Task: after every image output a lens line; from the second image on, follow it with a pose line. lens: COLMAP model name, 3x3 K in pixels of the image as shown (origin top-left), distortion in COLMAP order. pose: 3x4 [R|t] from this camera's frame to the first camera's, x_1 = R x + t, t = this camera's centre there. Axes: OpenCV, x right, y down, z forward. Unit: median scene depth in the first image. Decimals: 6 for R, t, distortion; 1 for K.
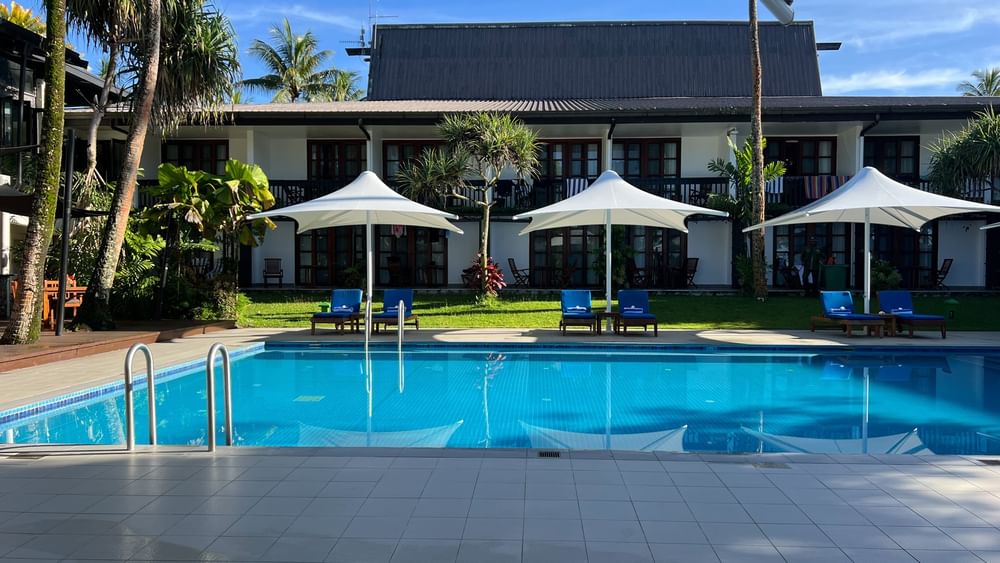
lens RADIAL K [[771.9, 0, 500.3], [0, 771.9, 276.2], [0, 0, 1]] dist [0.068353, 0.000795]
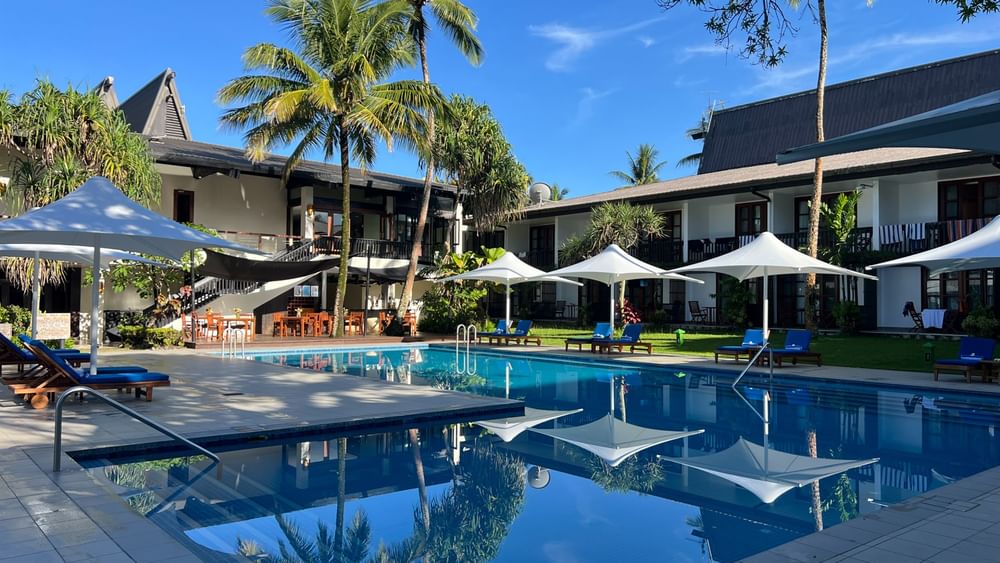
lens RADIAL K [[771.9, 0, 497.8], [0, 771.9, 289.3], [0, 0, 1]] dist [0.068353, 0.000795]
pose [[0.677687, -0.005858, -0.735327, 0.732706], [-0.024487, 0.999234, -0.030528, 0.002955], [0.734942, 0.038695, 0.677025, -0.095540]]
